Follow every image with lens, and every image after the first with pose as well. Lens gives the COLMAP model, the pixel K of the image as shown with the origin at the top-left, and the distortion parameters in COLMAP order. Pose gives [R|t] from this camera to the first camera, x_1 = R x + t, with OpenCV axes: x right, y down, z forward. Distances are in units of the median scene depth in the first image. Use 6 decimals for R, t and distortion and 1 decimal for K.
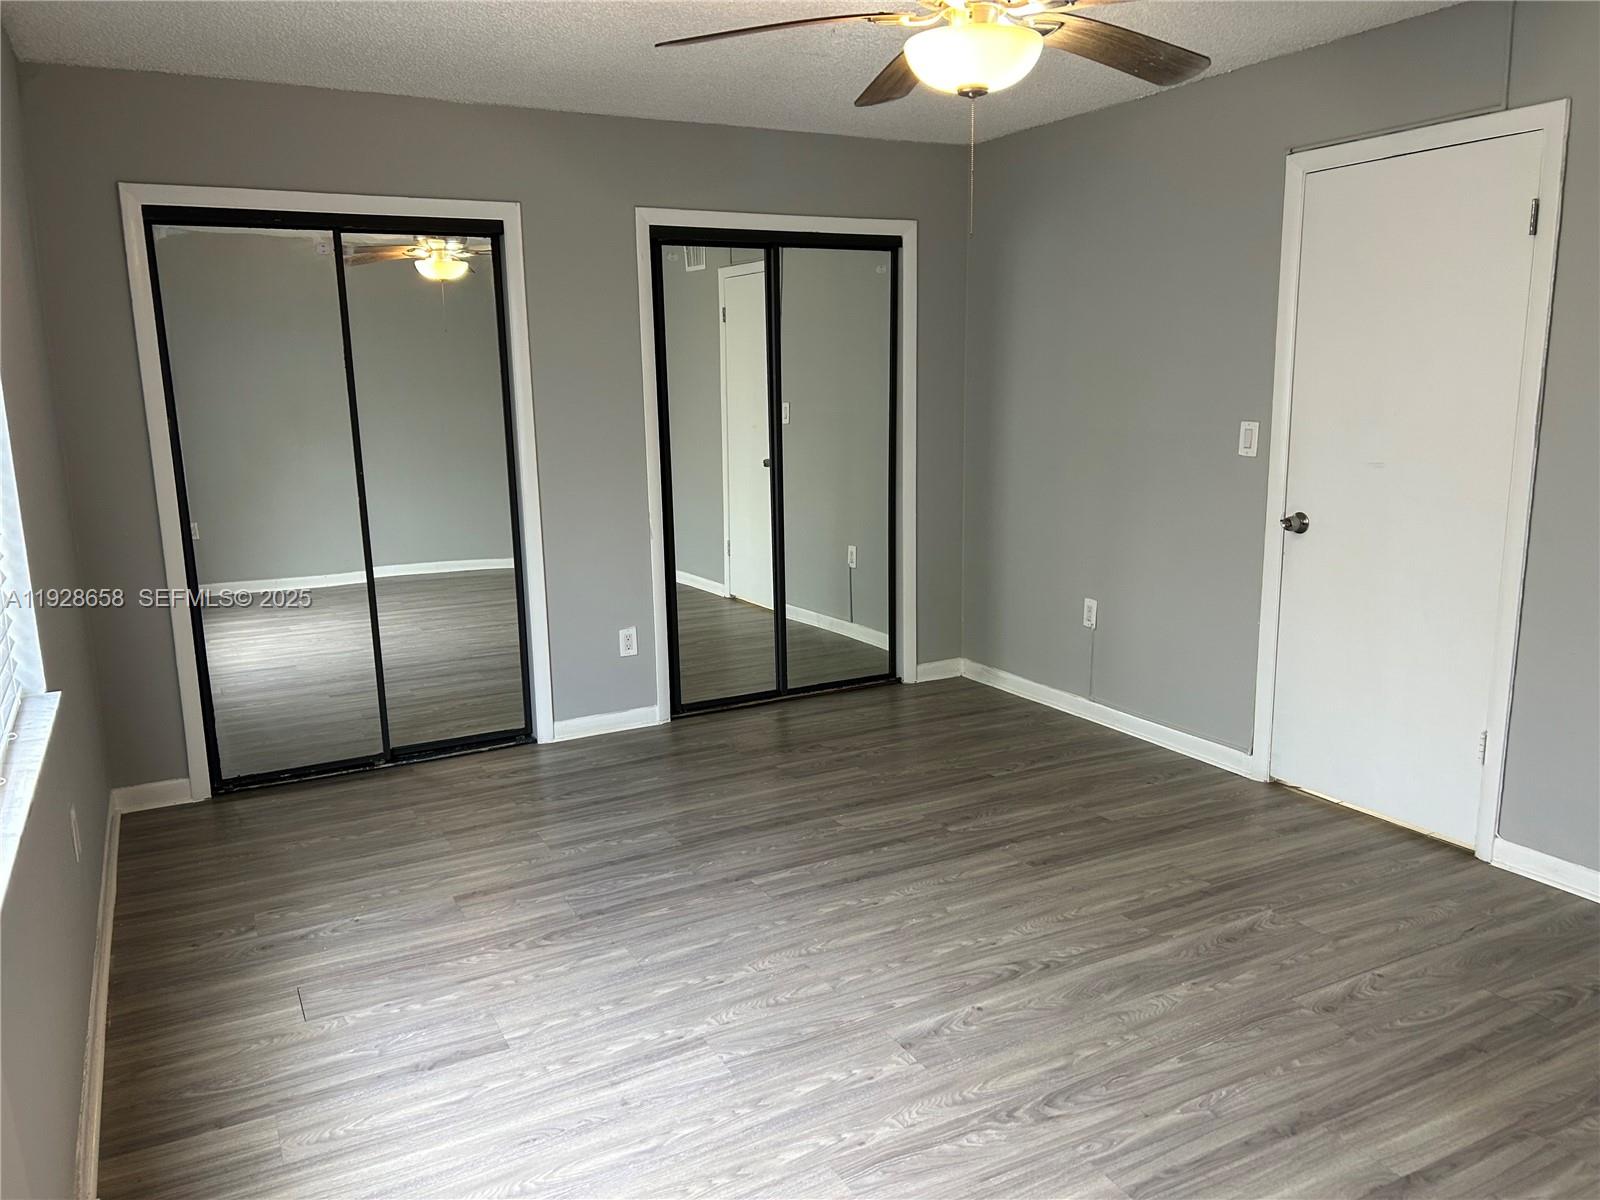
lens RADIAL K [[1210.3, 0, 791.9], [0, 1210.3, 593.0], [0, 0, 1]] dist [0.055557, -0.067496]
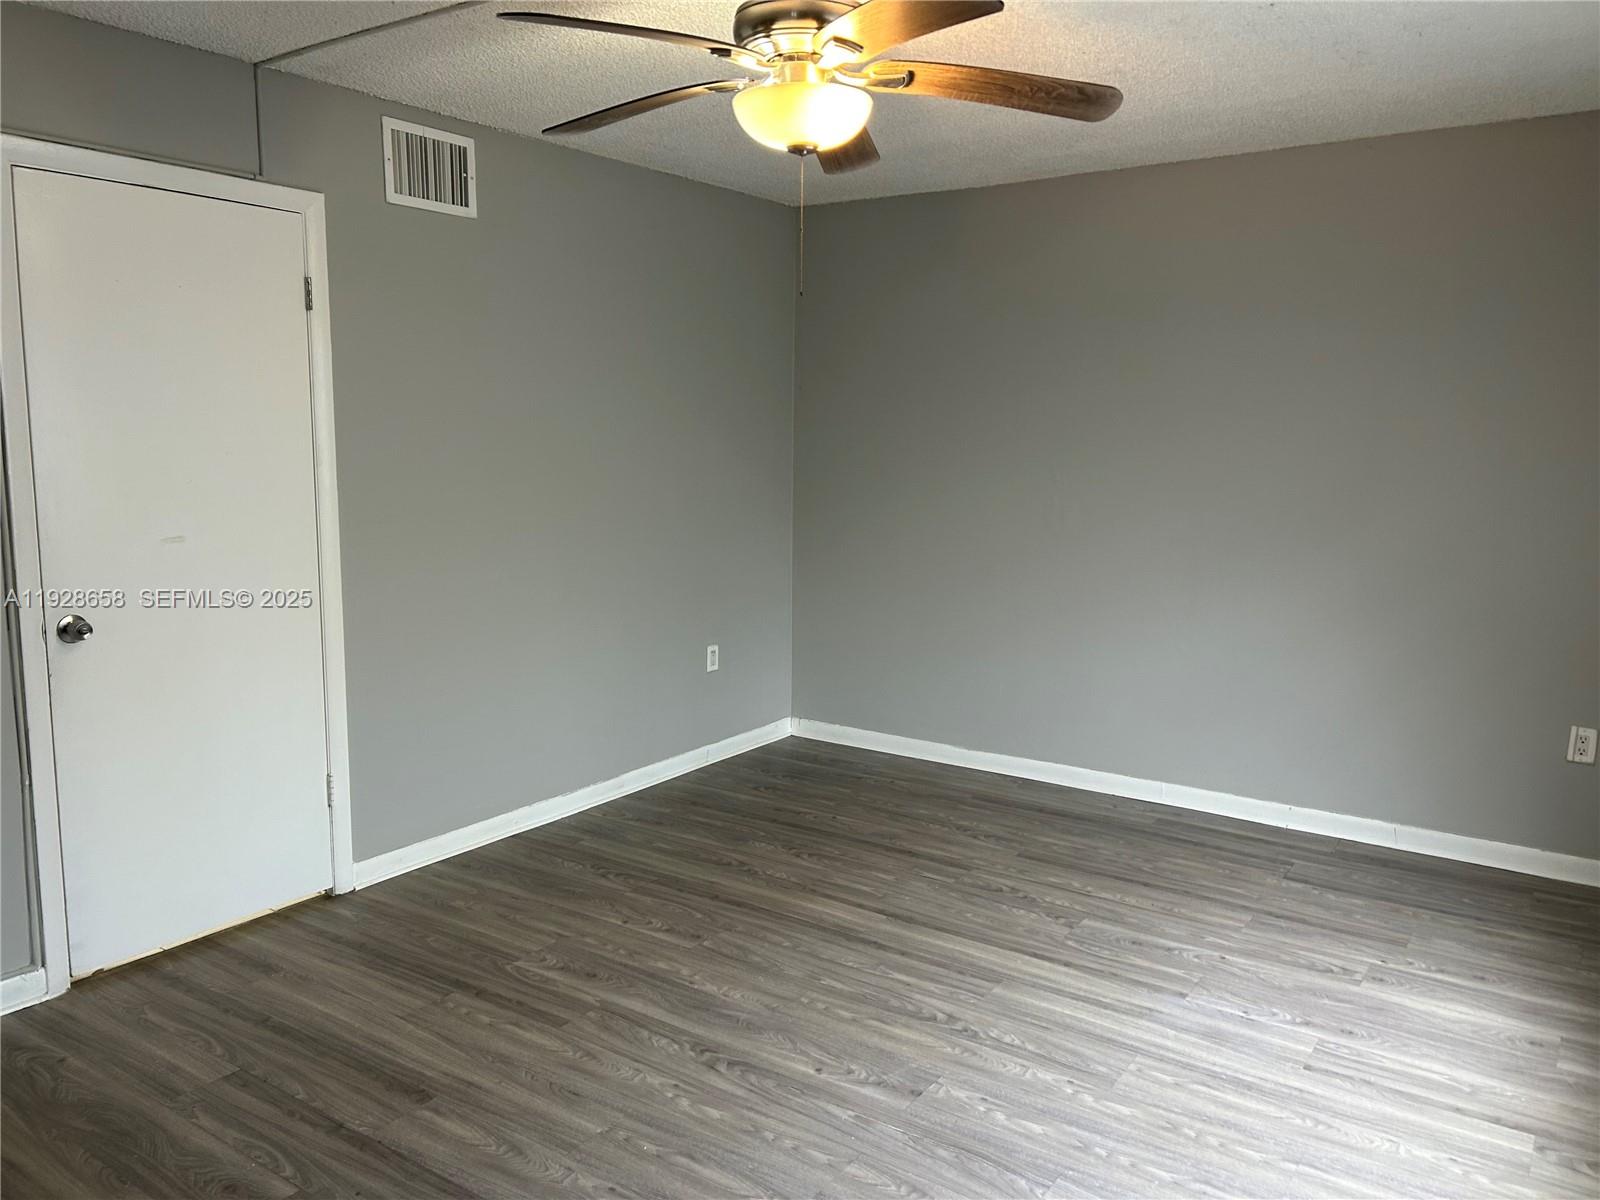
lens RADIAL K [[1210.3, 0, 823.7], [0, 1210.3, 554.2], [0, 0, 1]] dist [0.055557, -0.067496]
pose [[-0.480001, -0.079201, 0.873685, -0.595416], [0.153084, 0.973074, 0.172315, -0.206370], [-0.863808, 0.216459, -0.454952, 1.188529]]
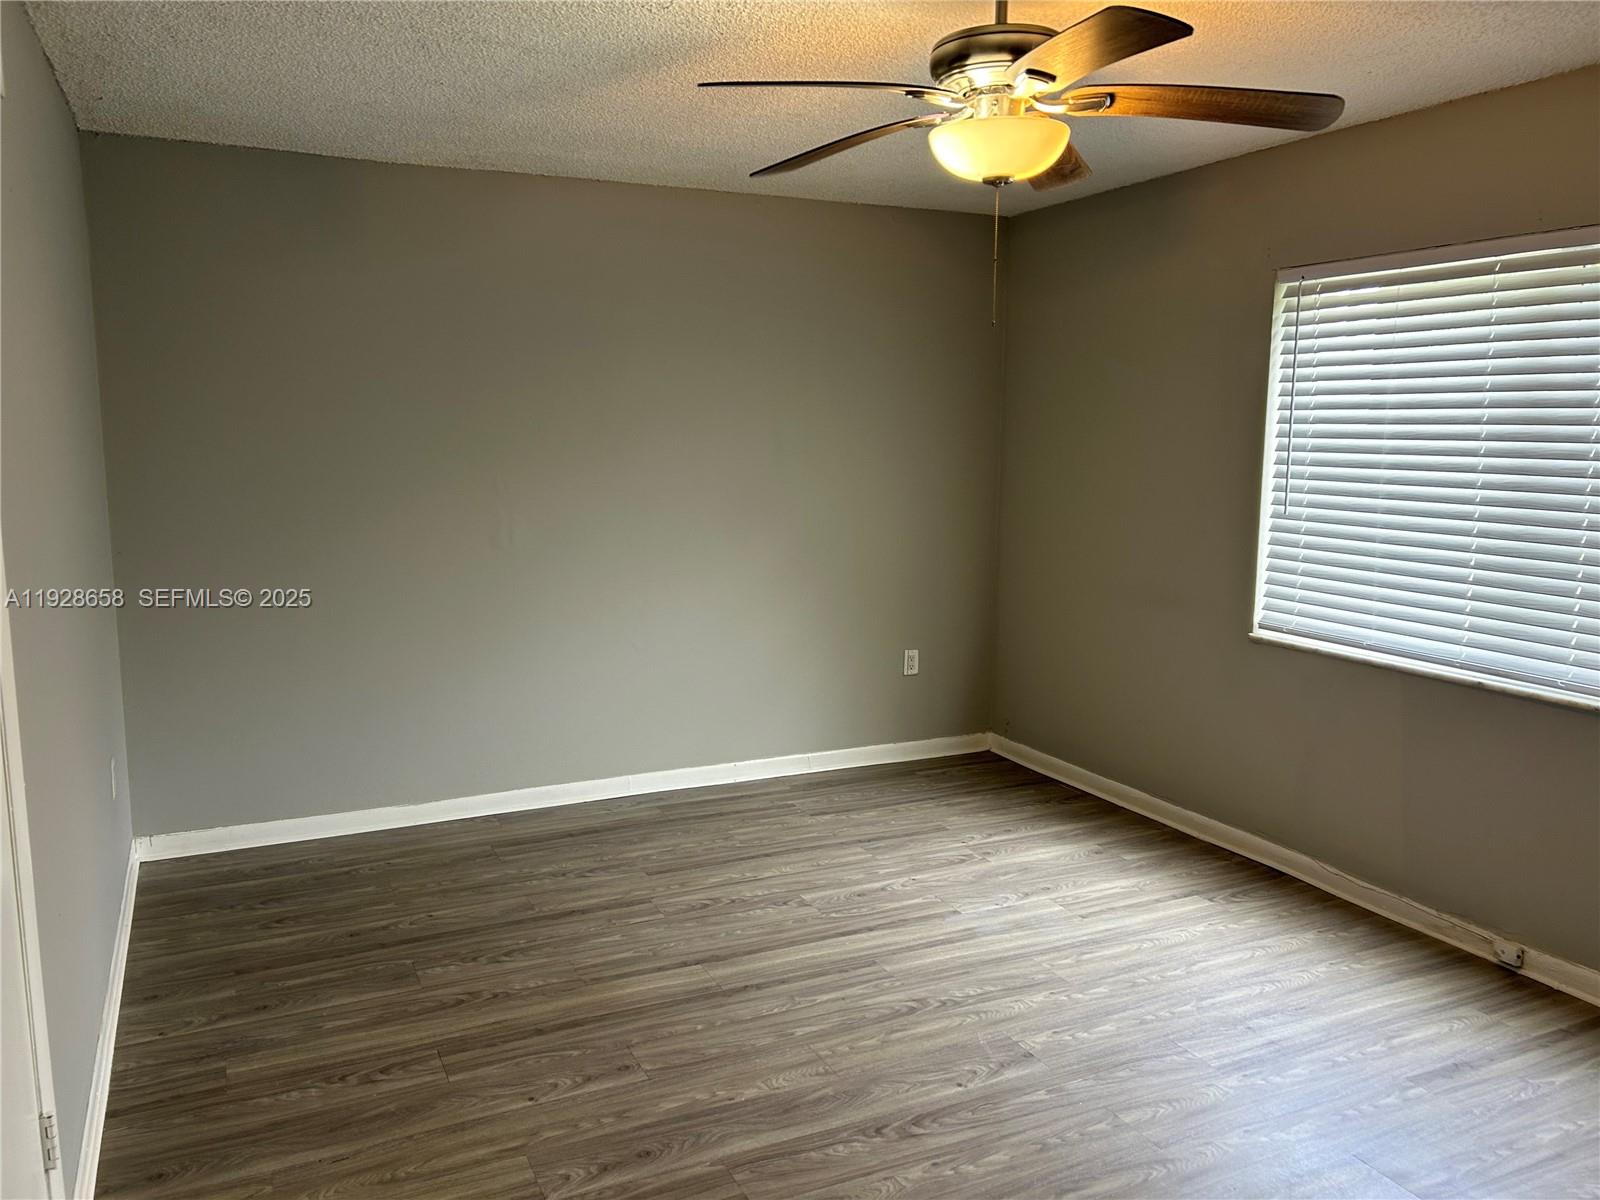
lens RADIAL K [[1210.3, 0, 777.9], [0, 1210.3, 567.6], [0, 0, 1]] dist [0.055557, -0.067496]
pose [[-0.998967, 0.009142, 0.044520, 0.223652], [0.021690, 0.956713, 0.290225, -0.318402], [-0.039939, 0.290891, -0.955922, 1.617504]]
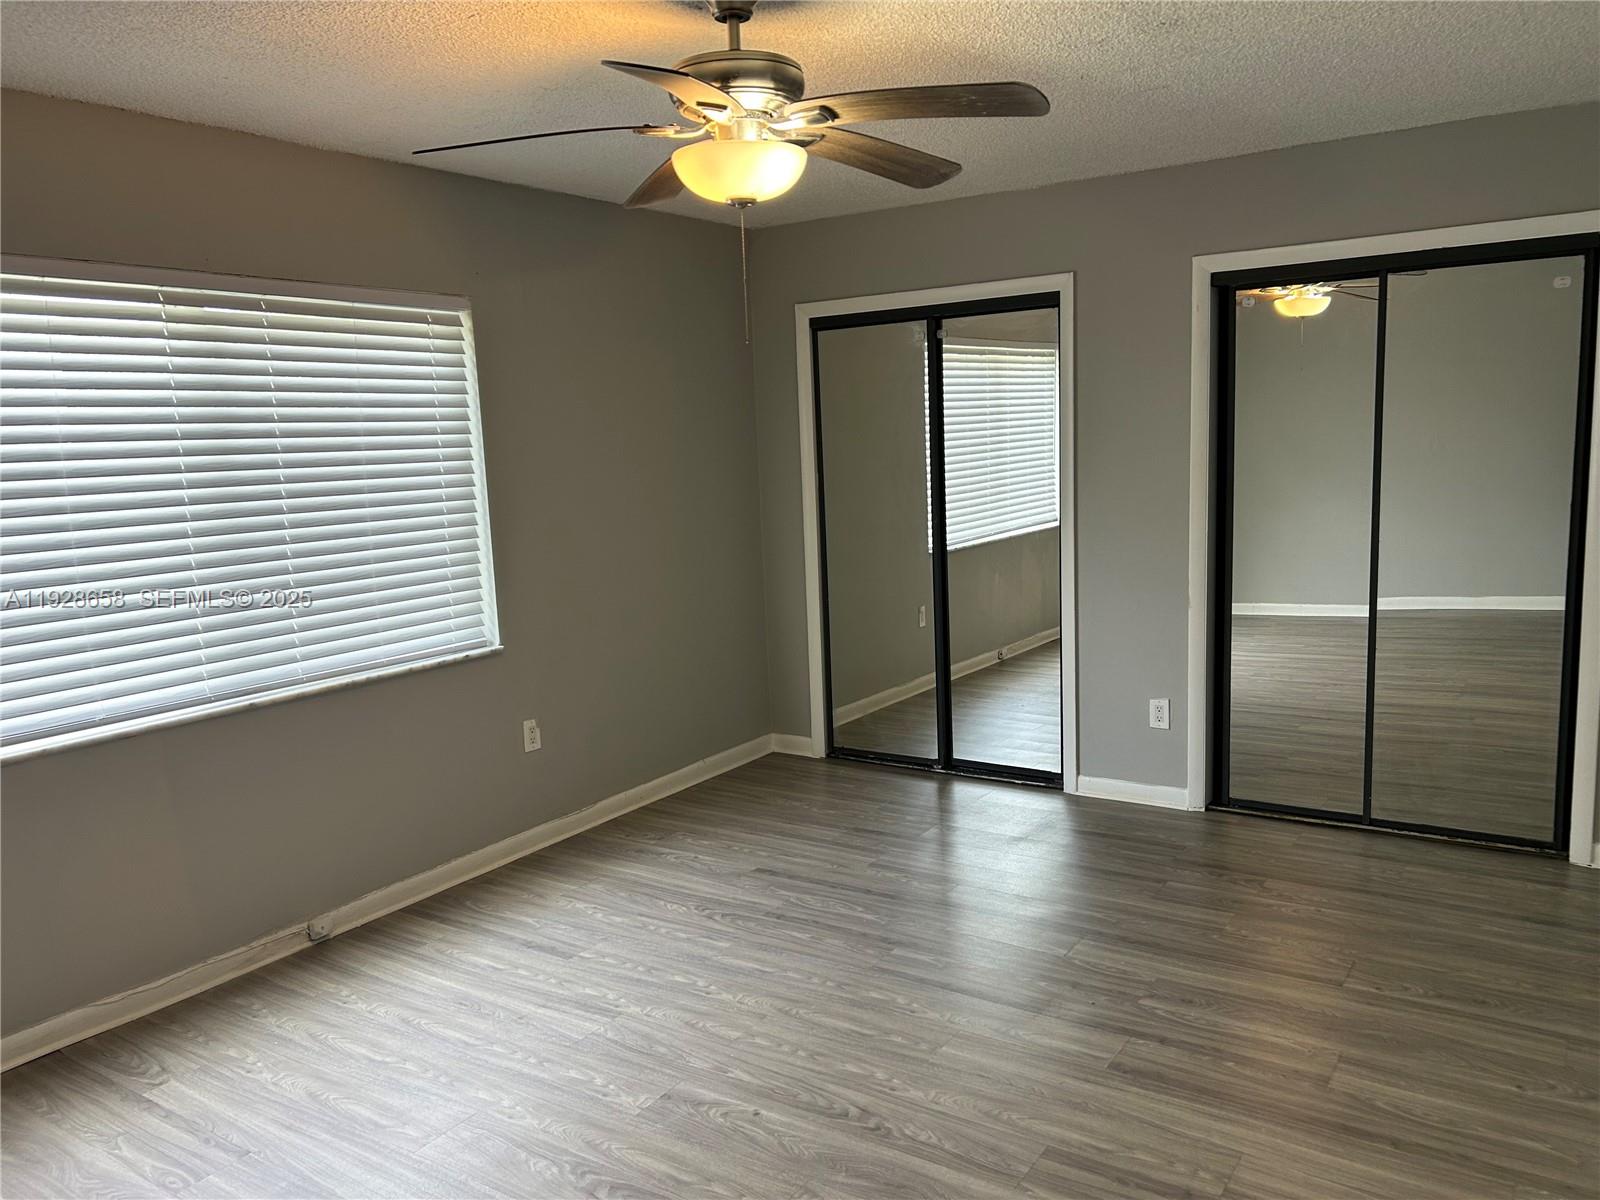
lens RADIAL K [[1210.3, 0, 802.5], [0, 1210.3, 576.2], [0, 0, 1]] dist [0.055557, -0.067496]
pose [[0.475283, 0.109117, -0.873041, 0.864265], [-0.125851, 0.990507, 0.055286, -0.130419], [0.870786, 0.083596, 0.484504, 0.453930]]
